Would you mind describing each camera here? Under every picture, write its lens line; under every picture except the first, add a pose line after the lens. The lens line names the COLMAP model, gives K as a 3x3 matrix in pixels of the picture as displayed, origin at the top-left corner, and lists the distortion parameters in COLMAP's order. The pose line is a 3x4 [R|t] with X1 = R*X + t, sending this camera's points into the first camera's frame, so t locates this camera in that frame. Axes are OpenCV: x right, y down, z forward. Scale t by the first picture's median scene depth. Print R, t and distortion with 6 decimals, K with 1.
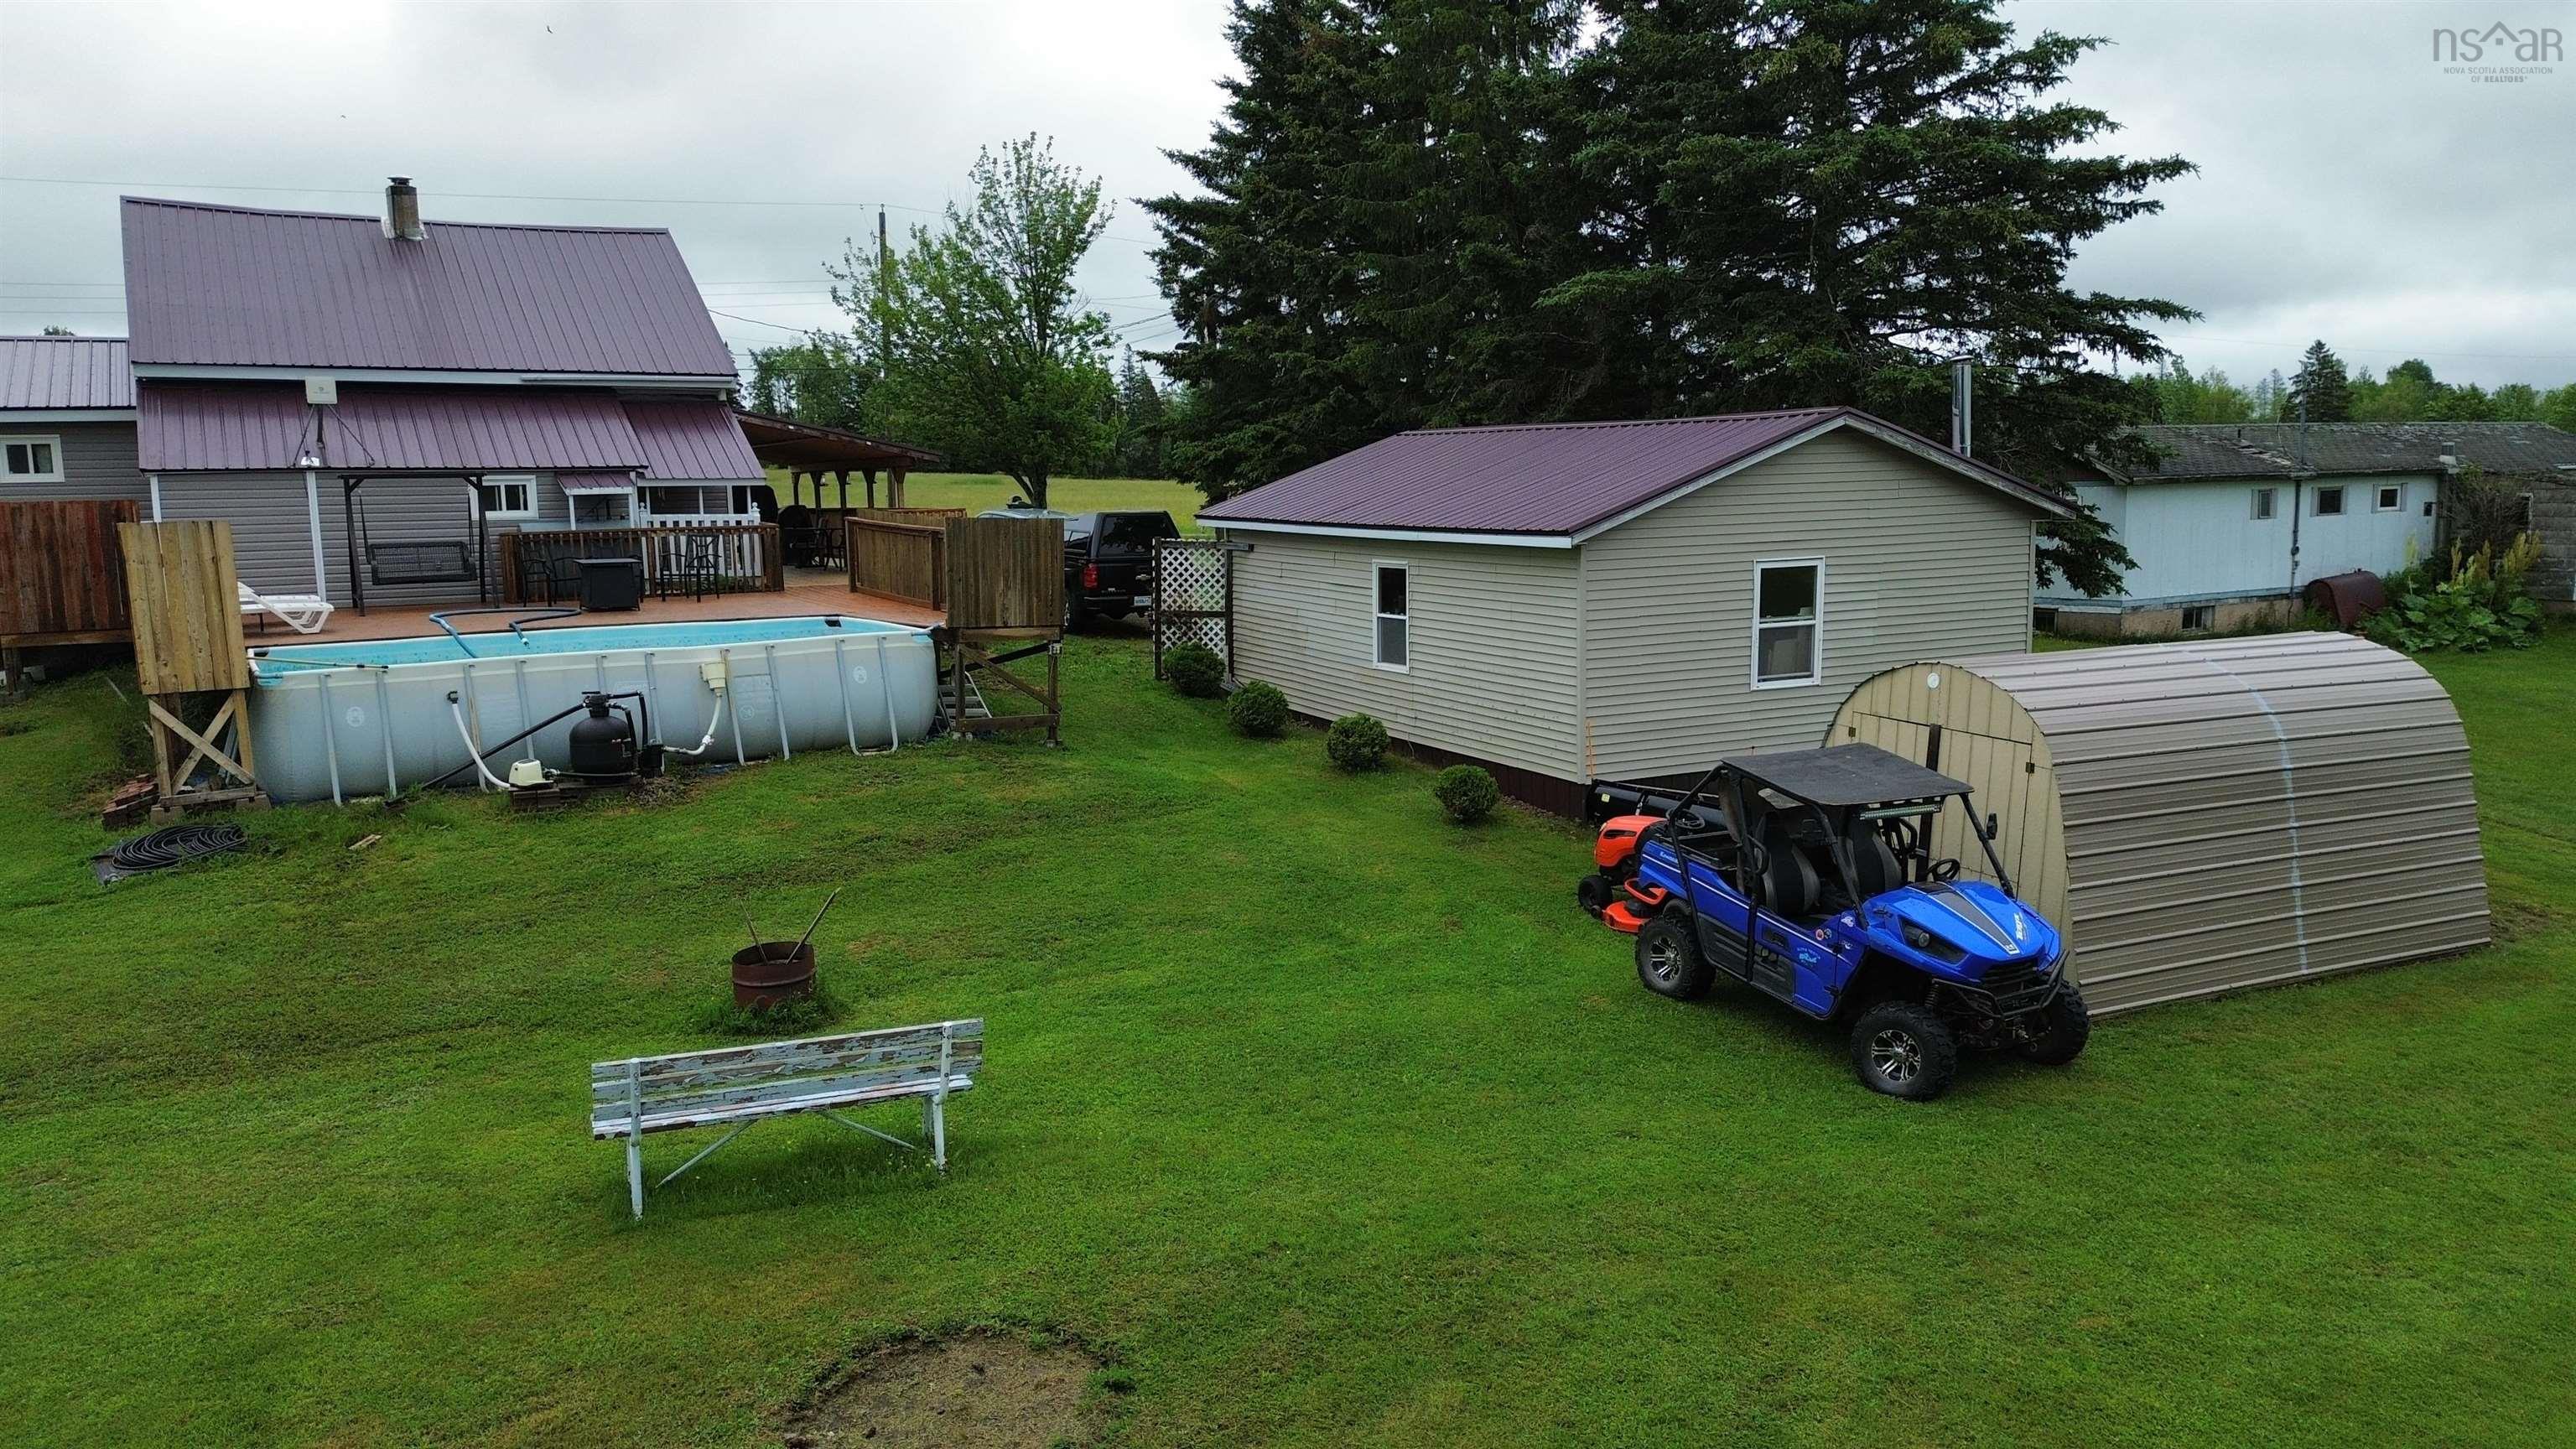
lens RADIAL K [[1814.5, 0, 1290.0], [0, 1814.5, 731.1], [0, 0, 1]] dist [0.102696, -0.119341]
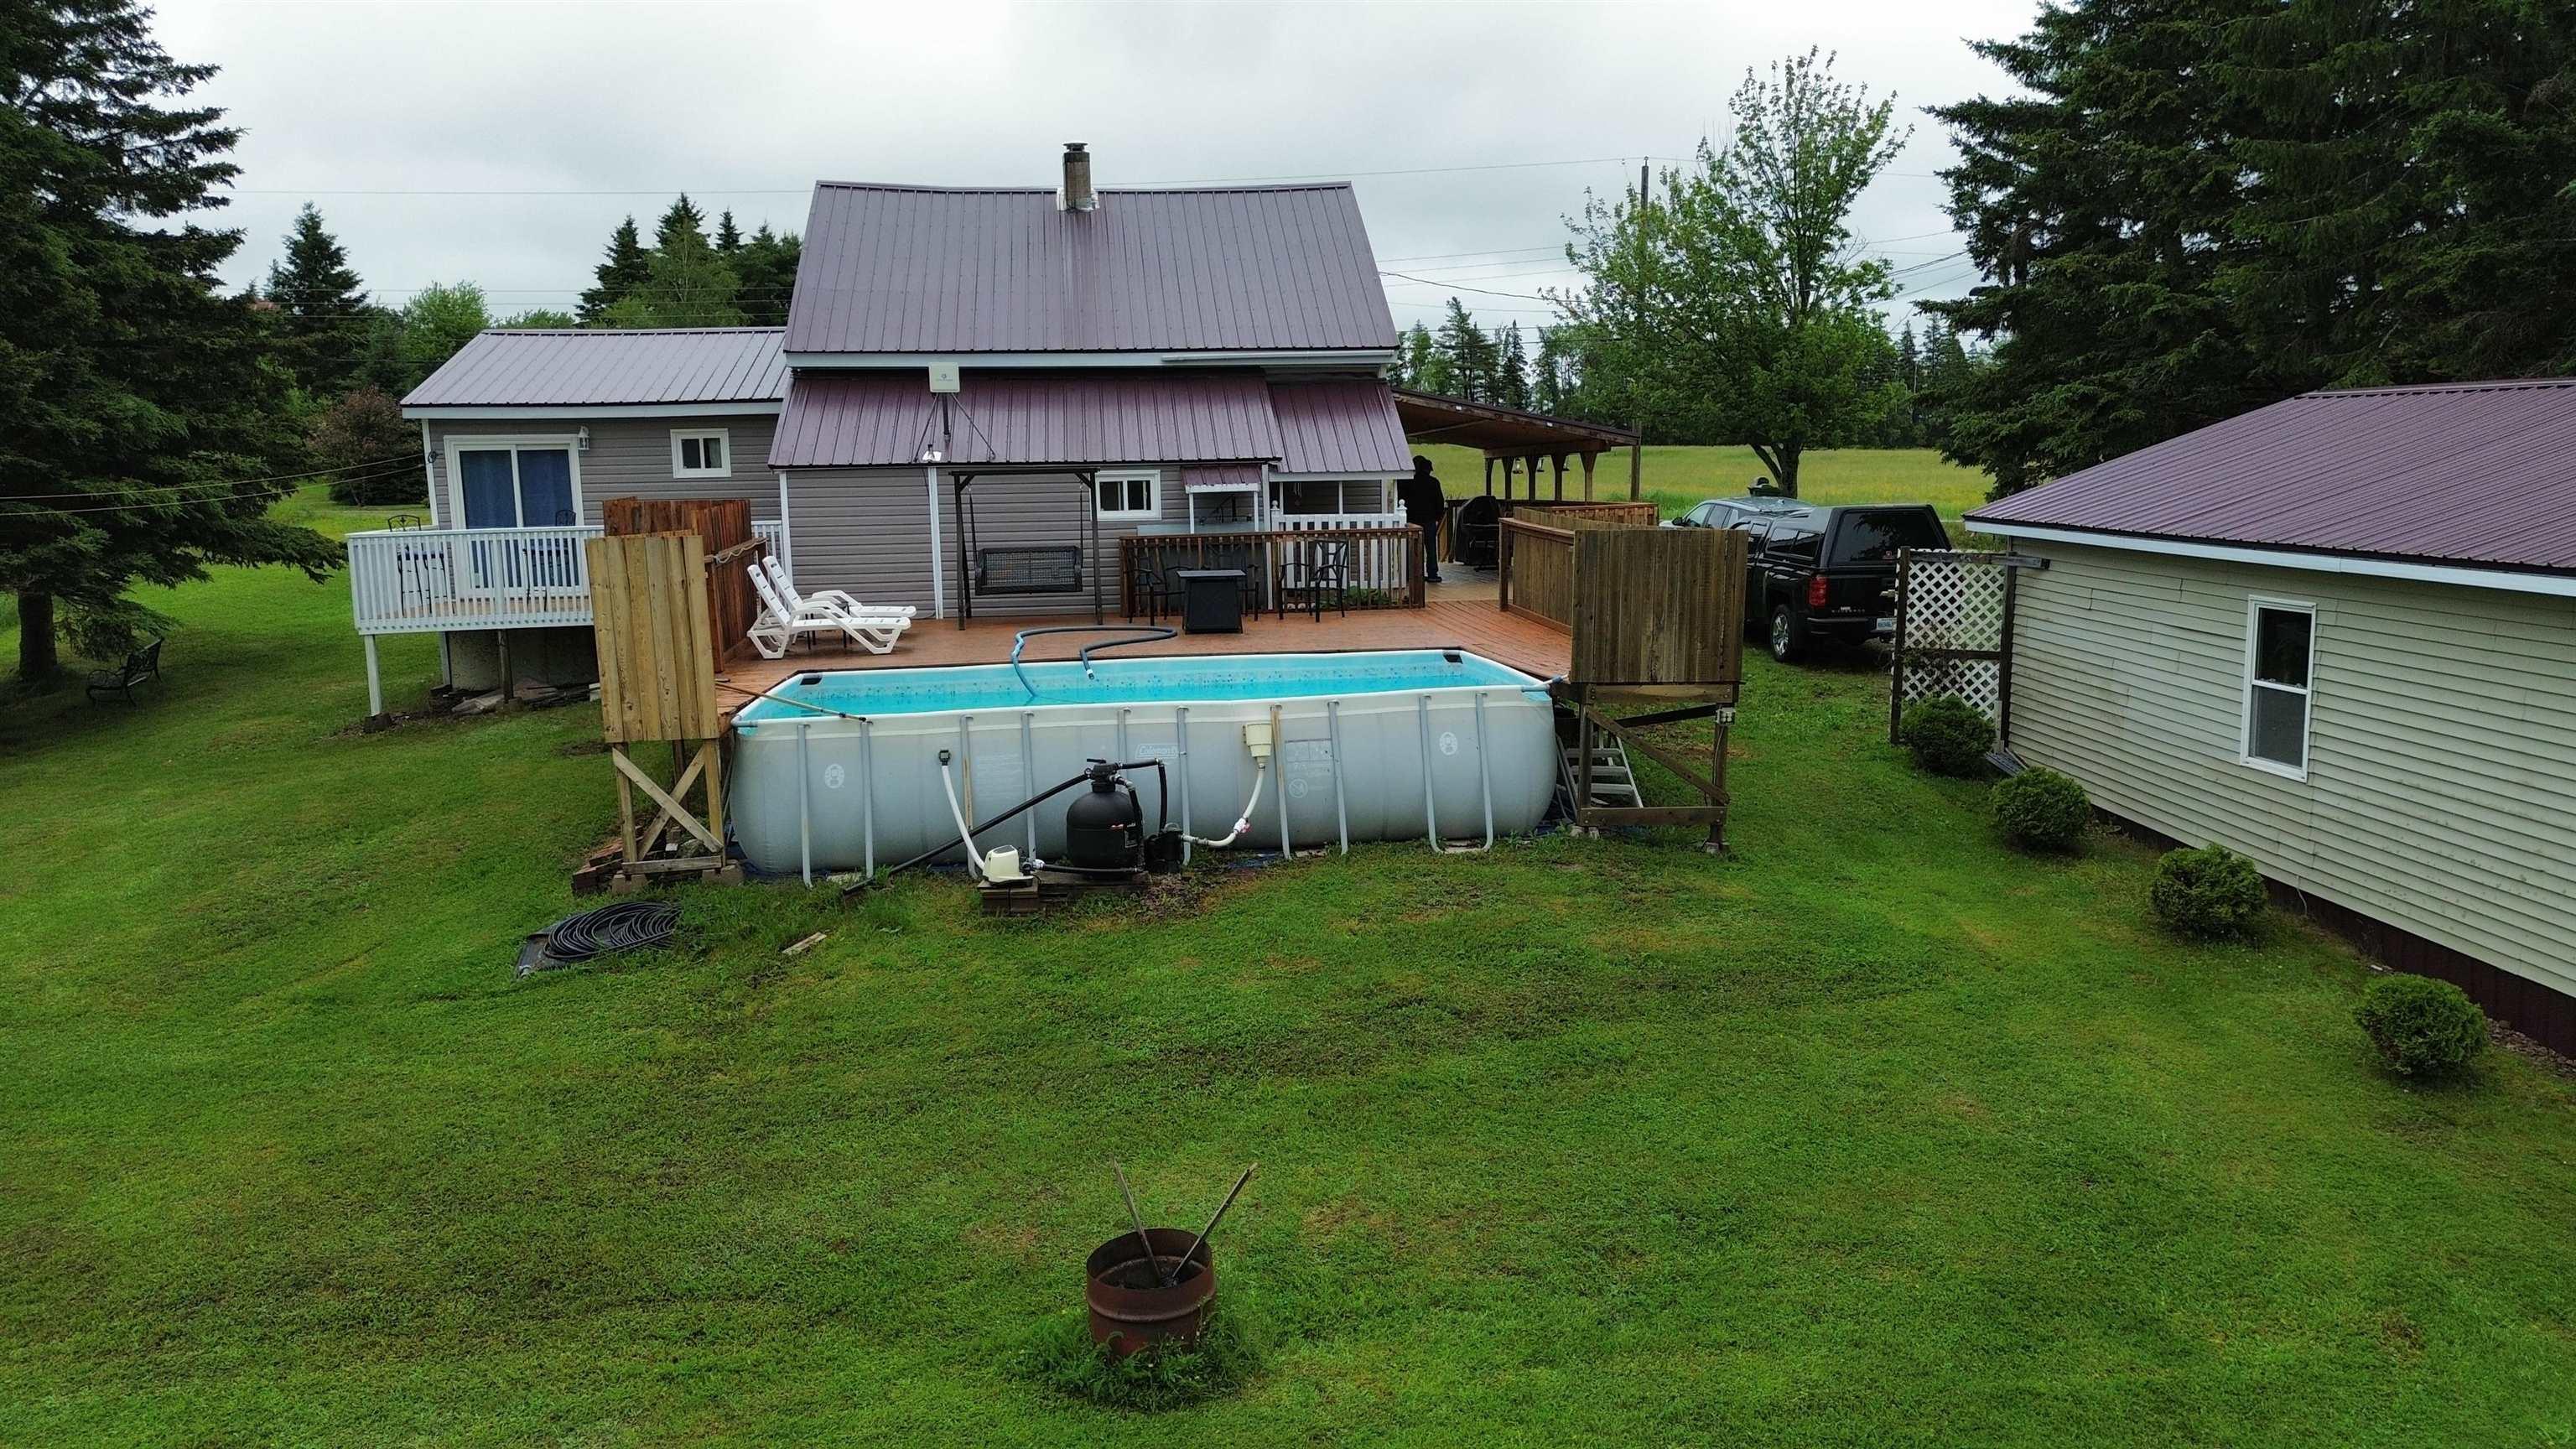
lens RADIAL K [[1814.5, 0, 1290.0], [0, 1814.5, 731.1], [0, 0, 1]] dist [0.102696, -0.119341]
pose [[0.913718, 0.056676, -0.402376, 0.001547], [-0.050836, 0.998389, 0.025188, -0.043574], [0.403156, -0.002560, 0.915128, 0.255652]]
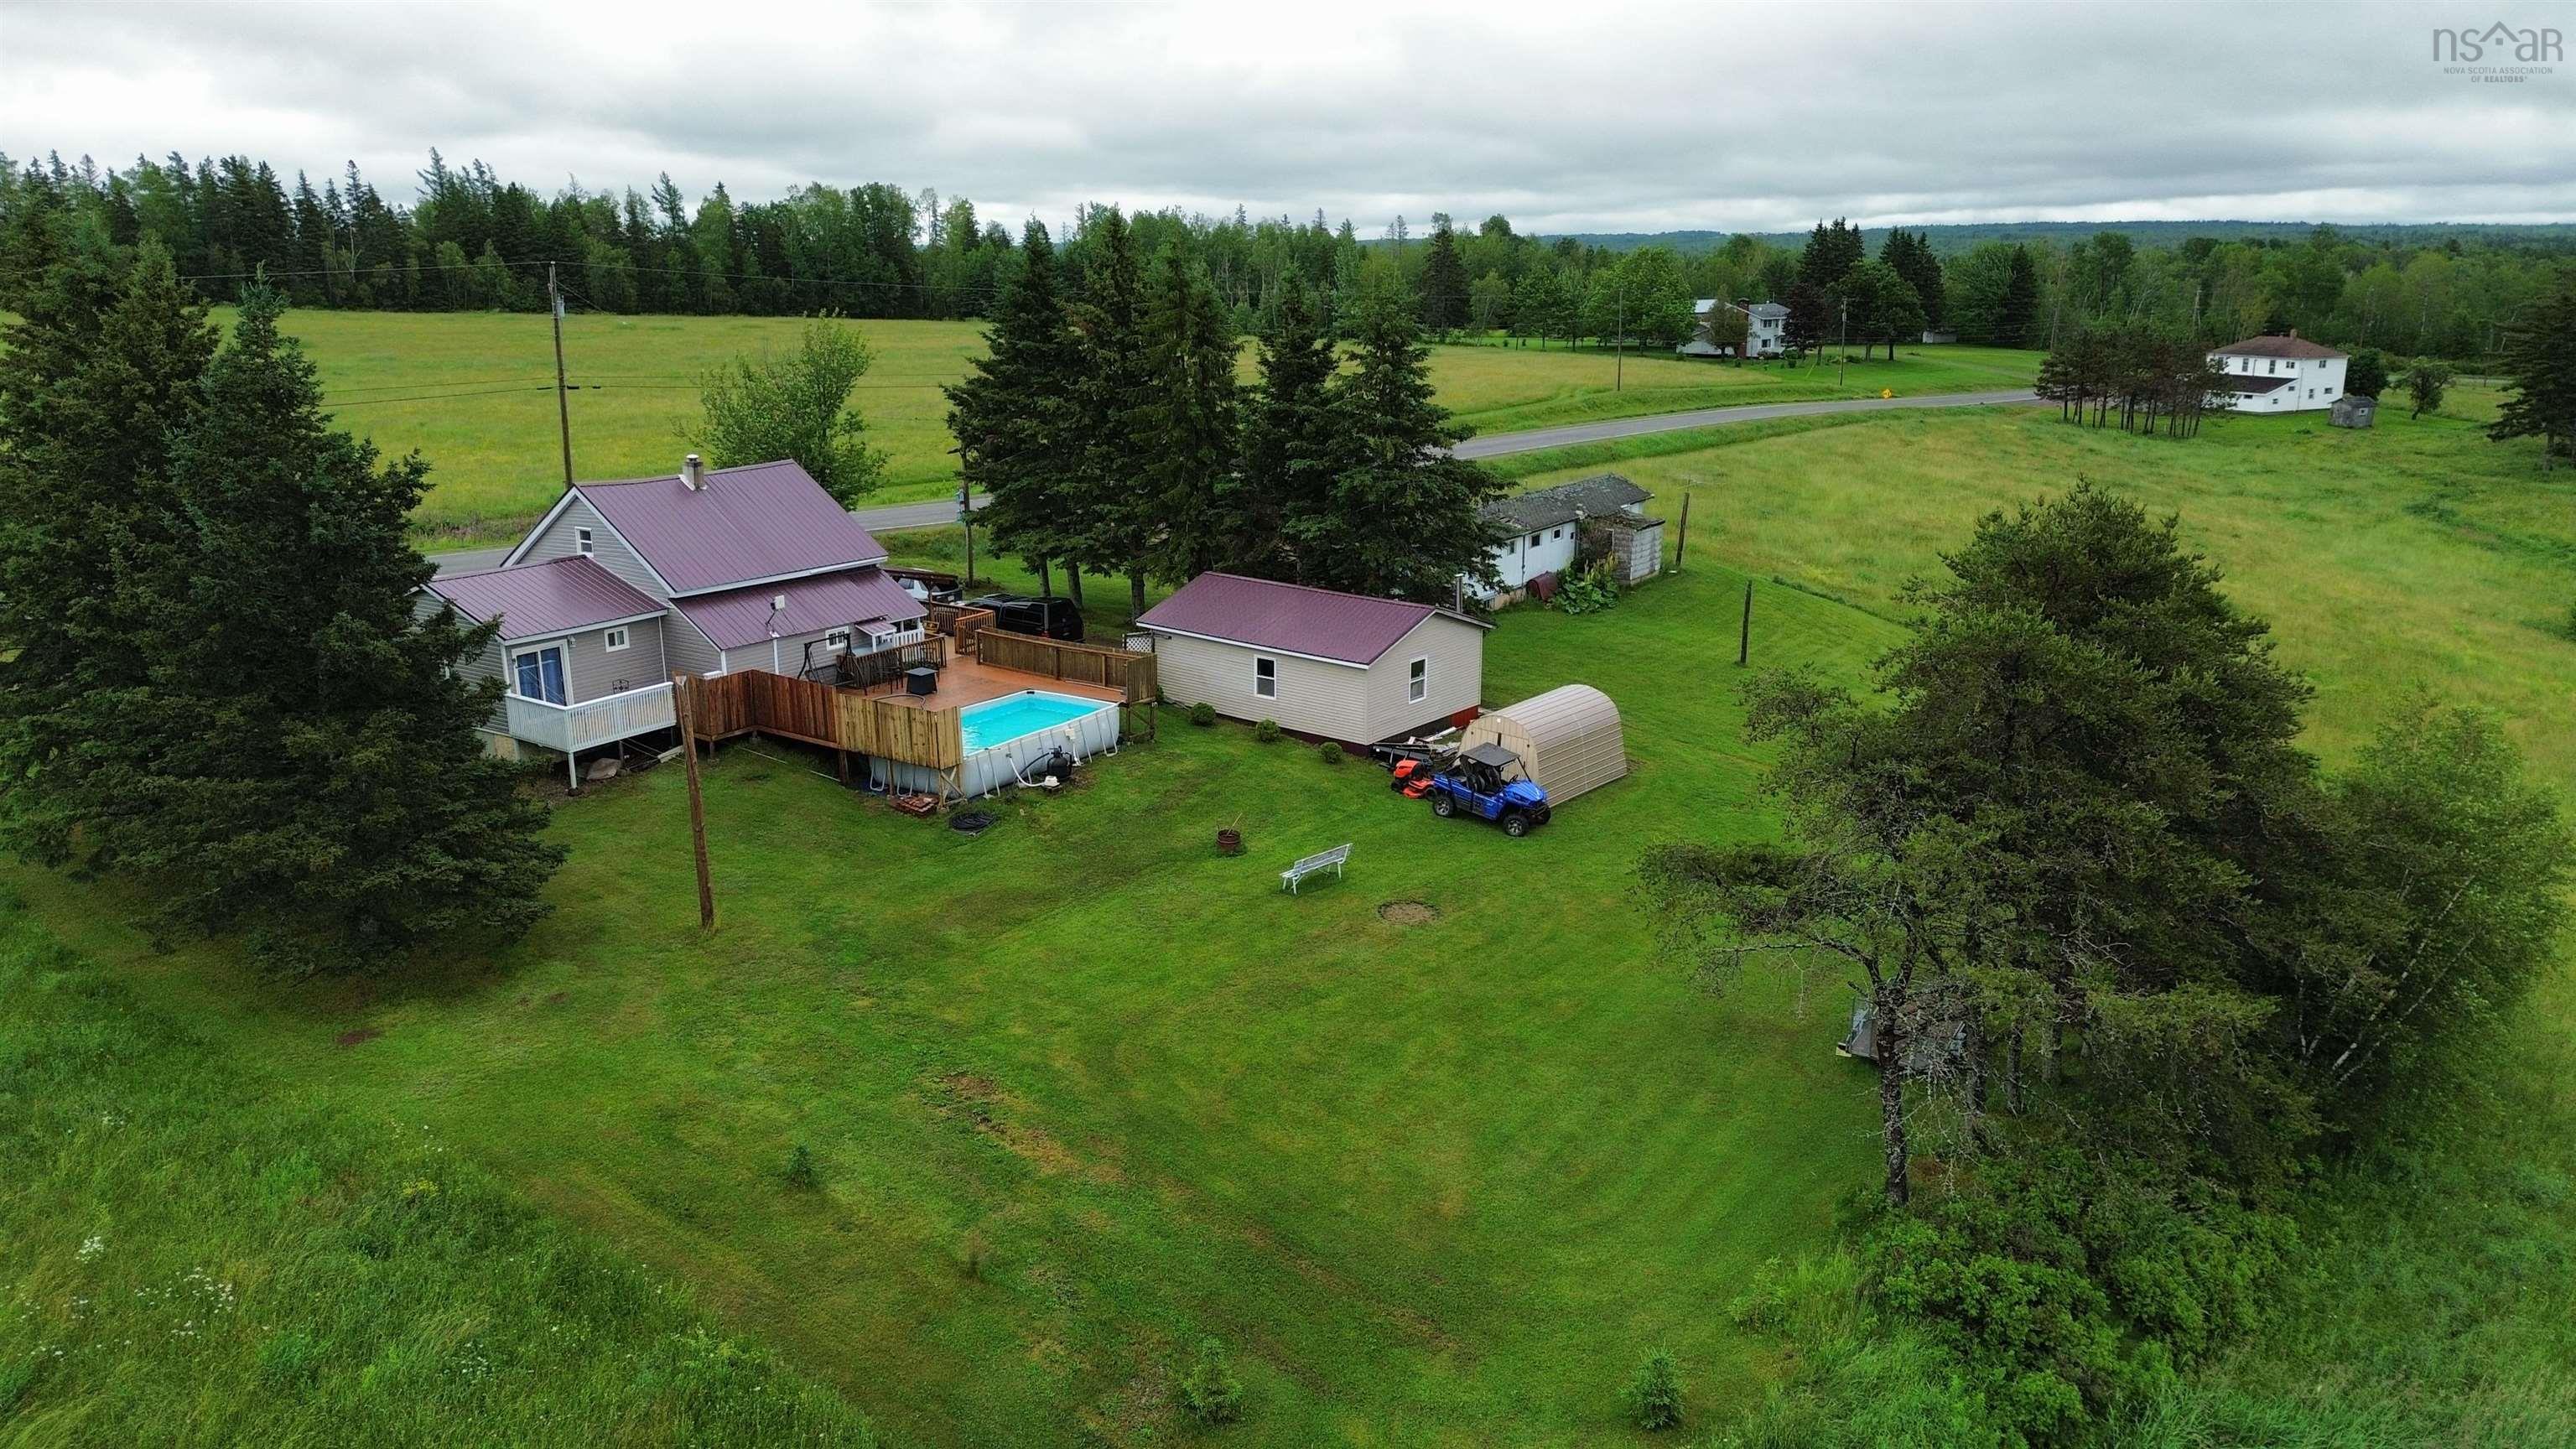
lens RADIAL K [[1814.5, 0, 1290.0], [0, 1814.5, 731.1], [0, 0, 1]] dist [0.102696, -0.119341]
pose [[0.905321, -0.092637, 0.414502, -0.911936], [0.041766, 0.990612, 0.130169, -0.297856], [-0.422669, -0.100533, 0.900691, -1.235491]]
